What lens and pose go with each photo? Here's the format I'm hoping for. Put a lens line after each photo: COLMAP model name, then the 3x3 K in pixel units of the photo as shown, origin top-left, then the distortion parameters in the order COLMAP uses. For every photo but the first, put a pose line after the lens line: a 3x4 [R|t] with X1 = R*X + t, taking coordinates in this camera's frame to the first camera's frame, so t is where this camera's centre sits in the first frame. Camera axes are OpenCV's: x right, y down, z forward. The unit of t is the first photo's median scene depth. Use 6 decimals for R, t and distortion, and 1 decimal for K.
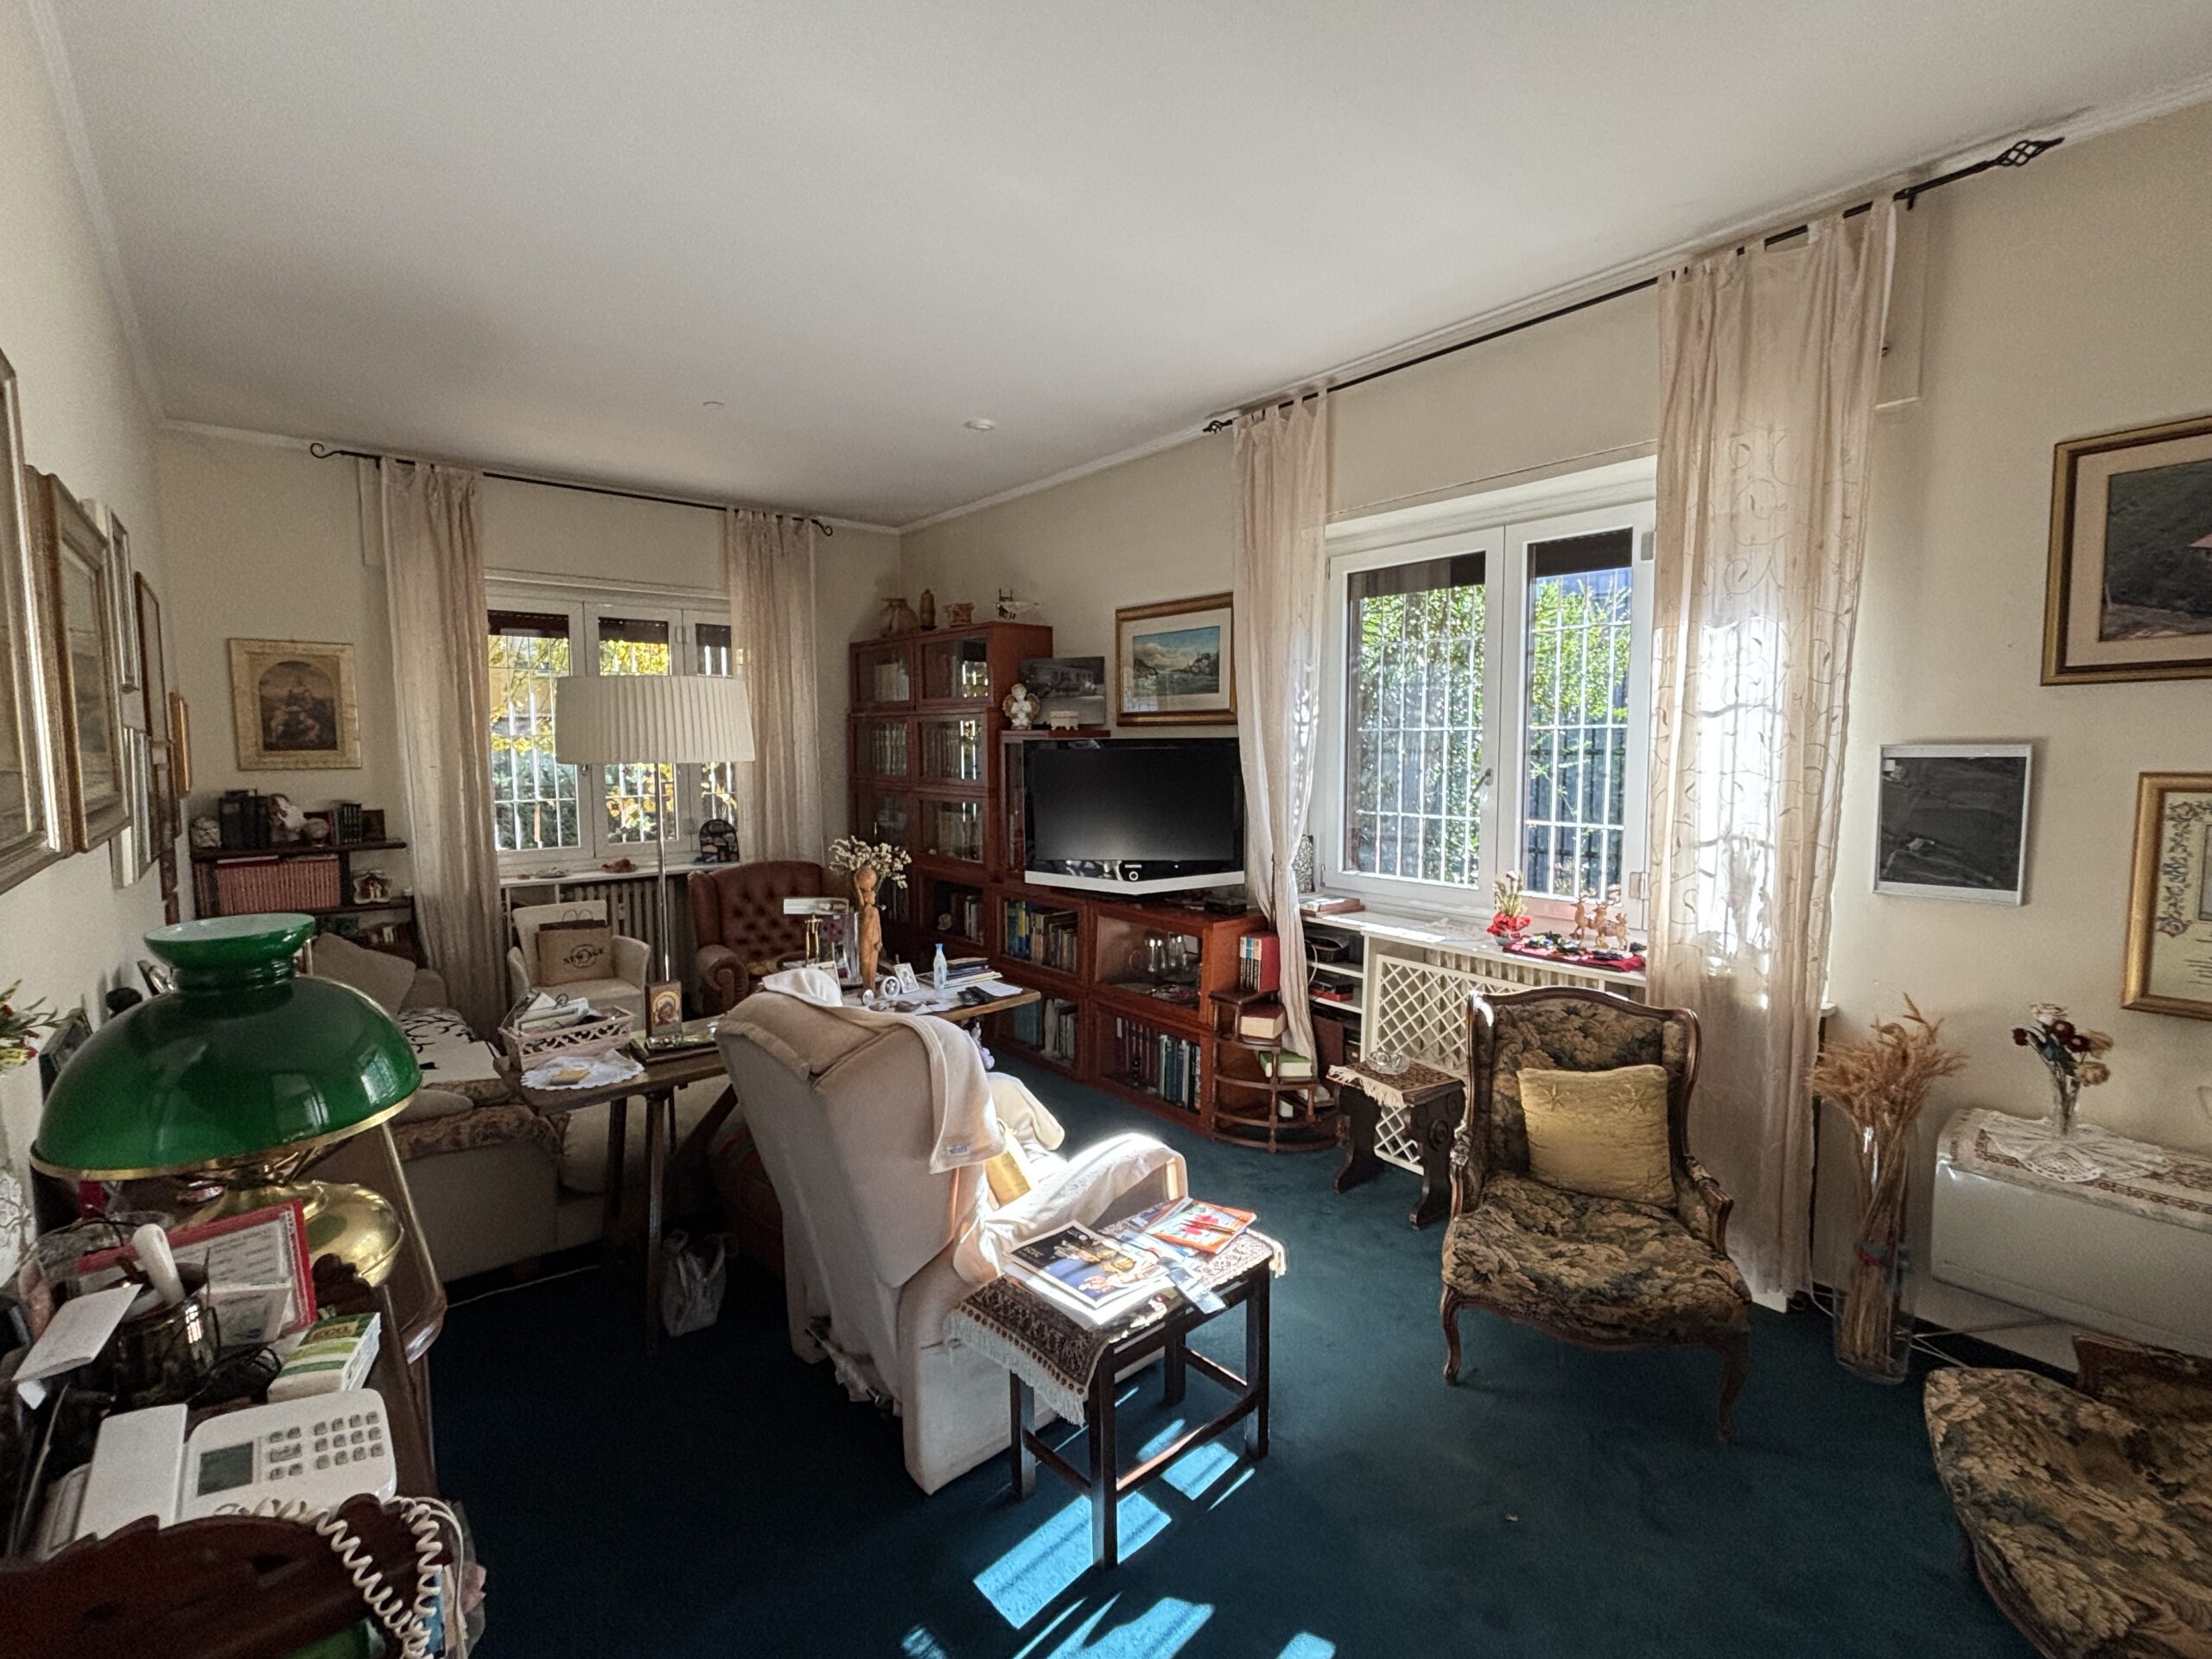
lens RADIAL K [[992.0, 0, 1103.5], [0, 992.0, 830.2], [0, 0, 1]] dist [-0.001738, -0.004501]
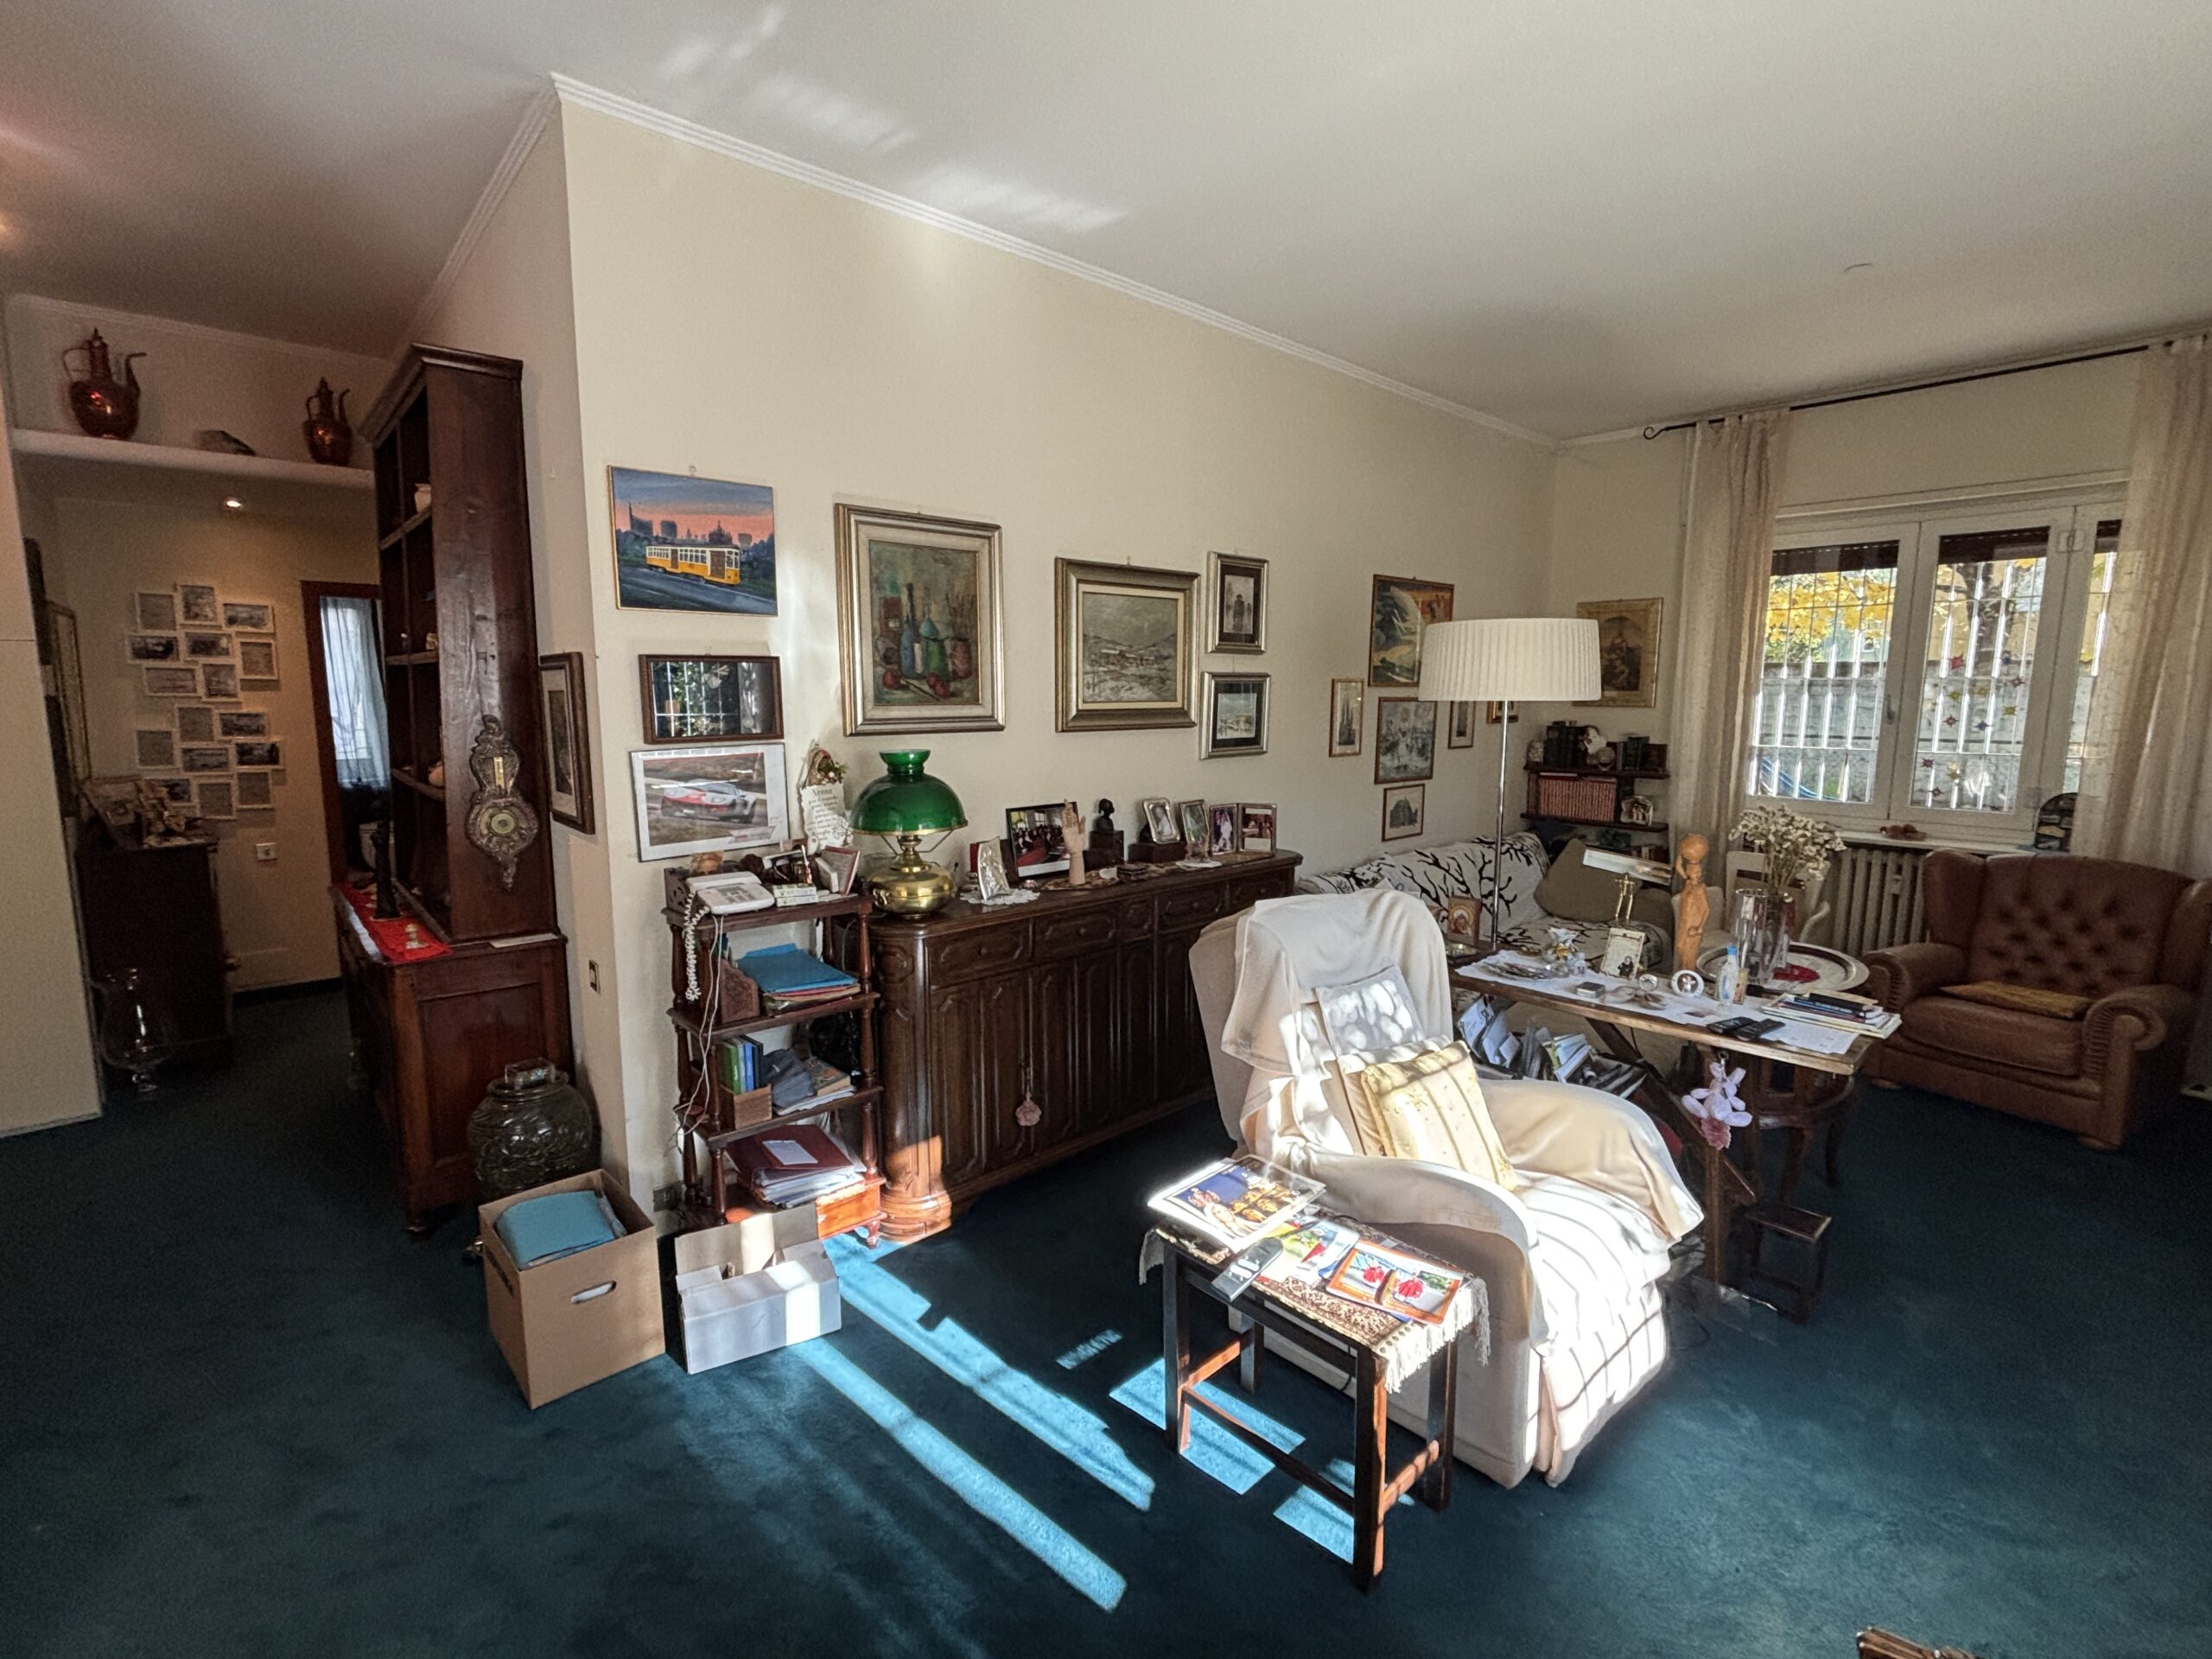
lens RADIAL K [[995.4, 0, 1099.7], [0, 995.4, 822.9], [0, 0, 1]] dist [0.000263, -0.000319]
pose [[0.021633, 0.138440, -0.990135, 0.566180], [-0.092436, 0.986401, 0.135898, -0.039264], [0.995484, 0.088584, 0.034136, 0.471250]]
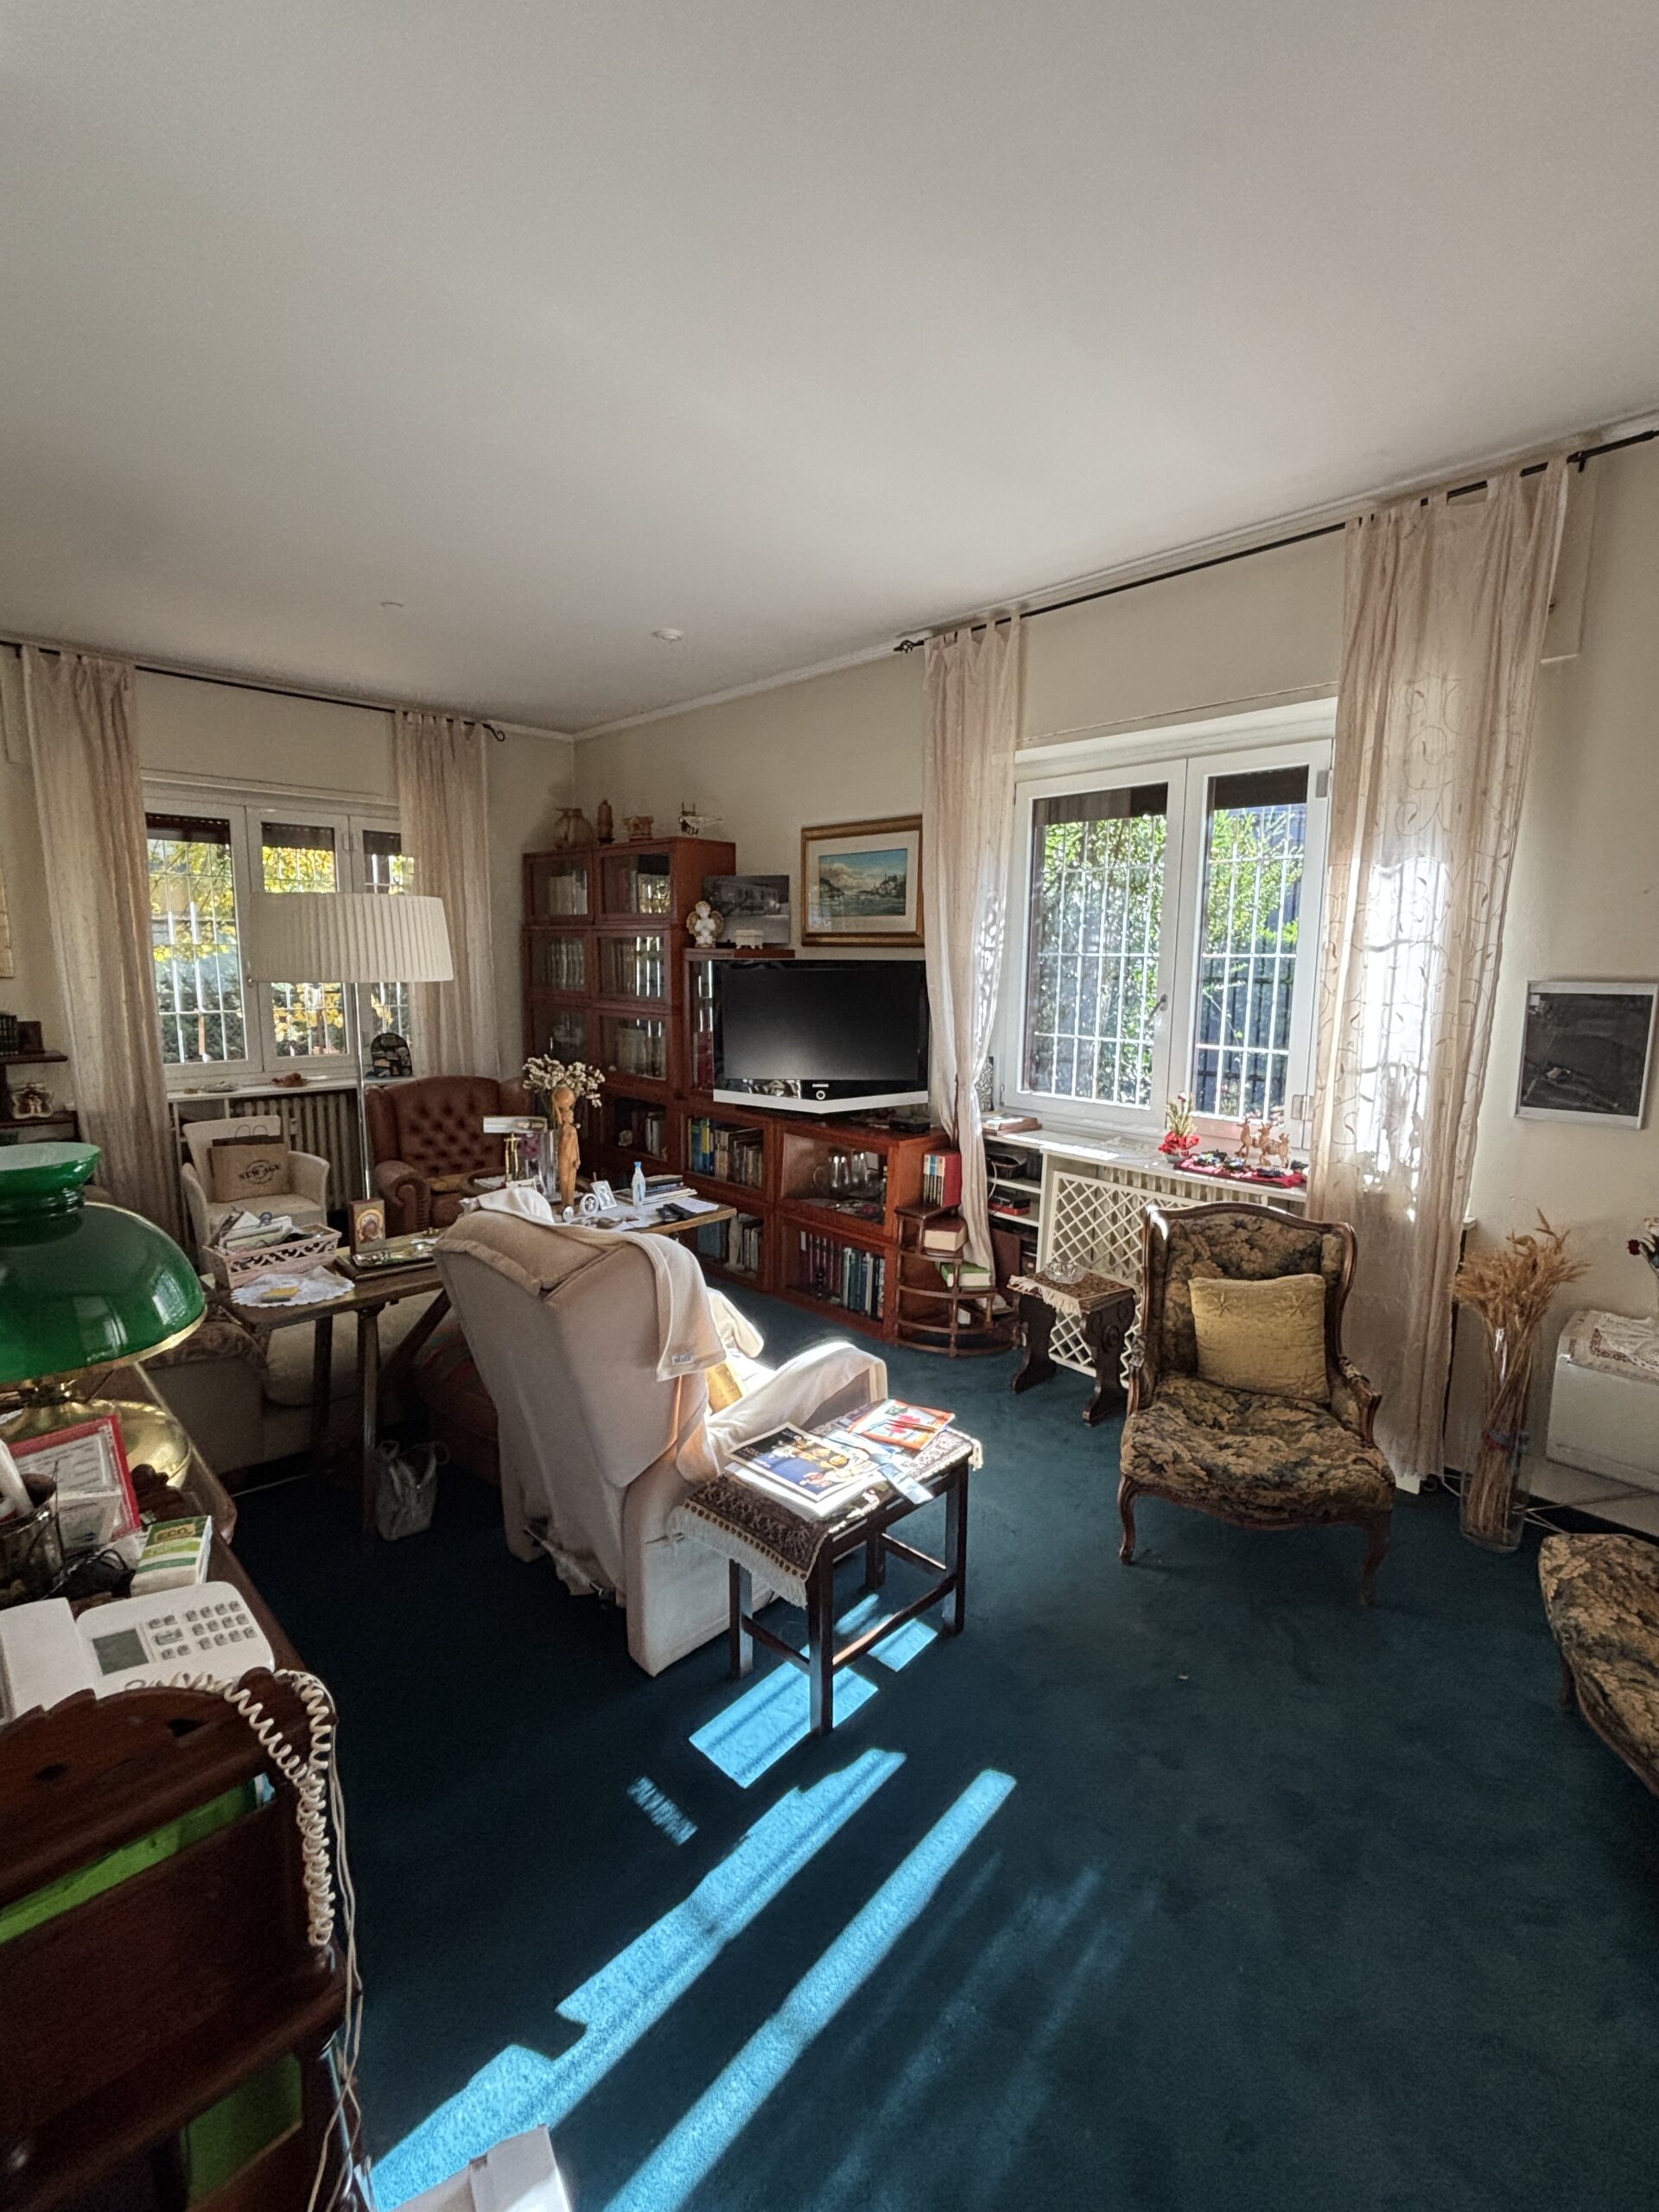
lens RADIAL K [[992.5, 0, 831.8], [0, 992.5, 1108.2], [0, 0, 1]] dist [0.003867, -0.012563]
pose [[0.997456, 0.004033, 0.071167, -0.038894], [-0.008709, 0.997813, 0.065524, -0.008951], [-0.070747, -0.065977, 0.995310, -0.027040]]
